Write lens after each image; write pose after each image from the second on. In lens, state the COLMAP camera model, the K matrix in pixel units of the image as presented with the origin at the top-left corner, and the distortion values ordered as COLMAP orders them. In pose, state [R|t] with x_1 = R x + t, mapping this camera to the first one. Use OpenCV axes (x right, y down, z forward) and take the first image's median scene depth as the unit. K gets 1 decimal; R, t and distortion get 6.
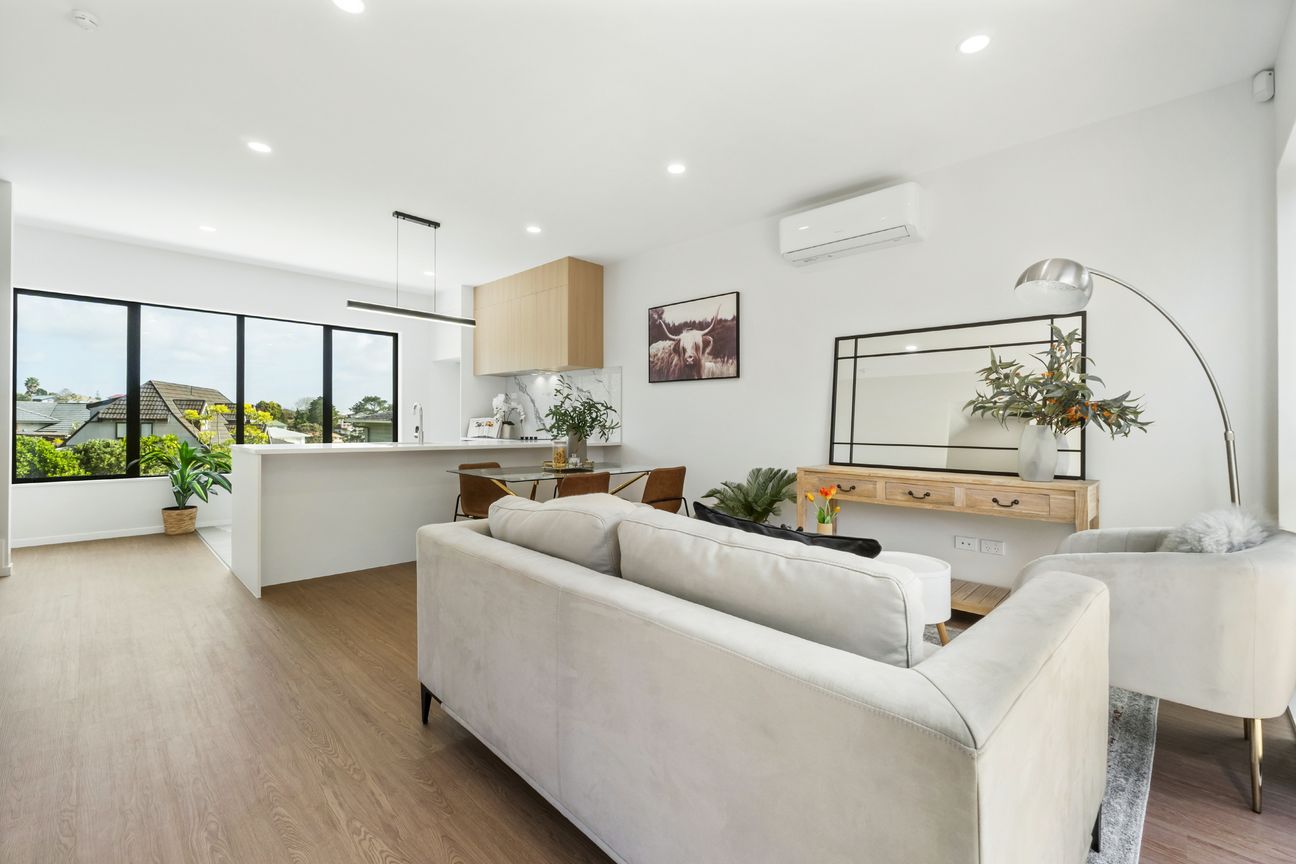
lens RADIAL K [[541.0, 0, 656.9], [0, 541.0, 424.6], [0, 0, 1]] dist [-0.007760, 0.000035]
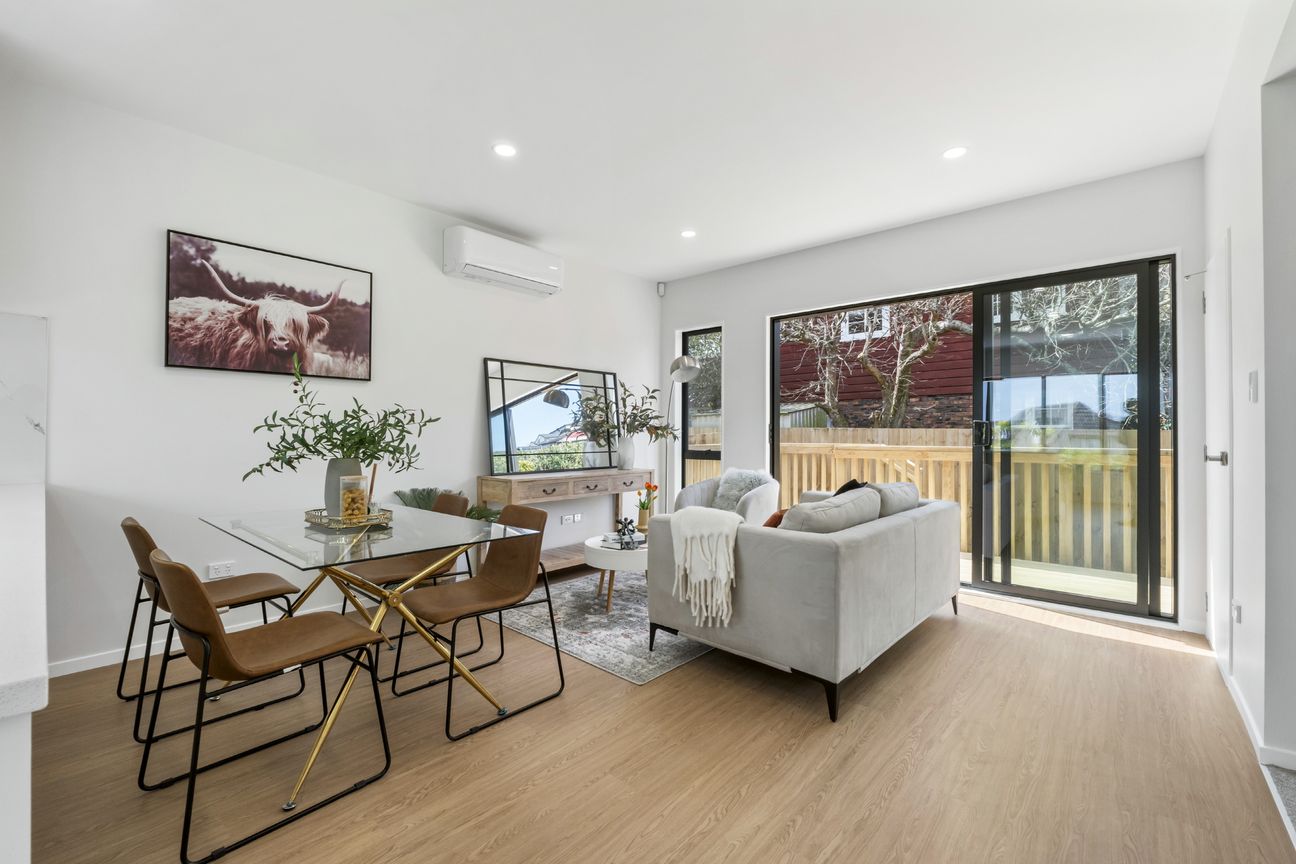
lens RADIAL K [[541.0, 0, 656.9], [0, 541.0, 424.6], [0, 0, 1]] dist [-0.007760, 0.000035]
pose [[-0.040948, 0.007767, 0.999131, -0.622664], [-0.001191, 0.999969, -0.007823, -0.016240], [-0.999161, -0.001511, -0.040938, 0.577973]]
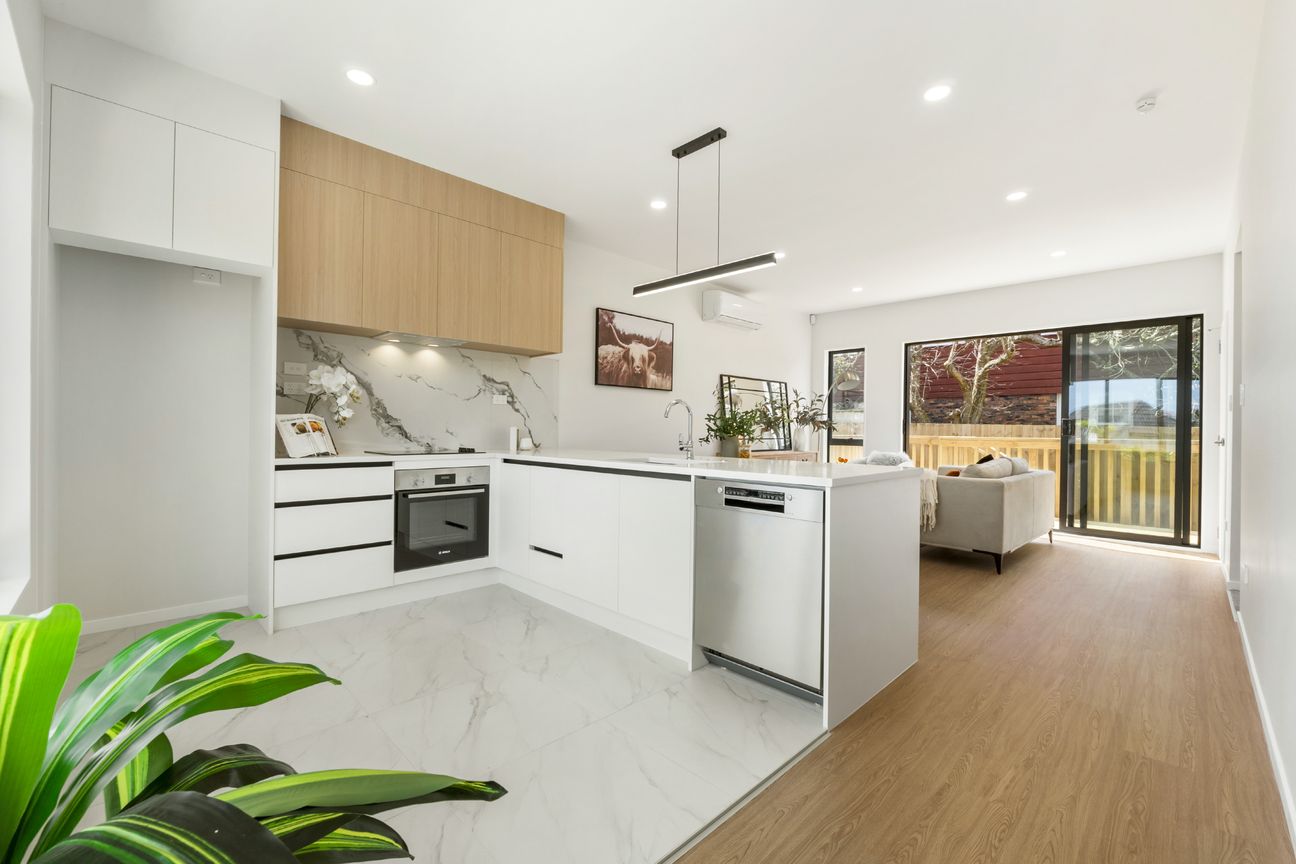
lens RADIAL K [[541.0, 0, 656.9], [0, 541.0, 424.6], [0, 0, 1]] dist [-0.007760, 0.000035]
pose [[0.026407, -0.002621, 0.999648, -1.062543], [-0.009641, 0.999949, 0.002876, -0.010666], [-0.999605, -0.009713, 0.026380, 0.945015]]
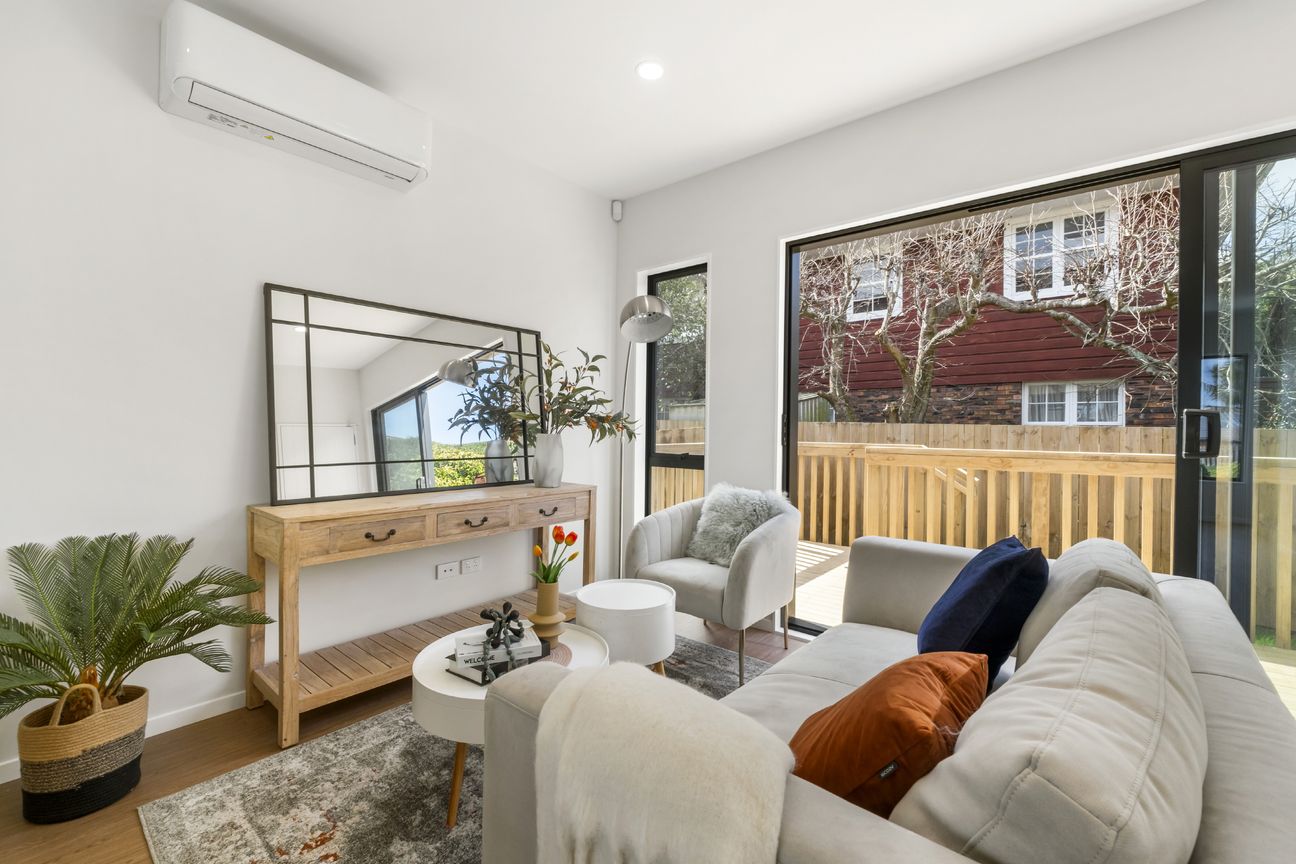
lens RADIAL K [[541.0, 0, 656.9], [0, 541.0, 424.6], [0, 0, 1]] dist [-0.007760, 0.000035]
pose [[-0.072748, -0.004418, 0.997341, -0.221840], [-0.010124, 0.999942, 0.003691, -0.014185], [-0.997299, -0.009829, -0.072788, 0.515332]]
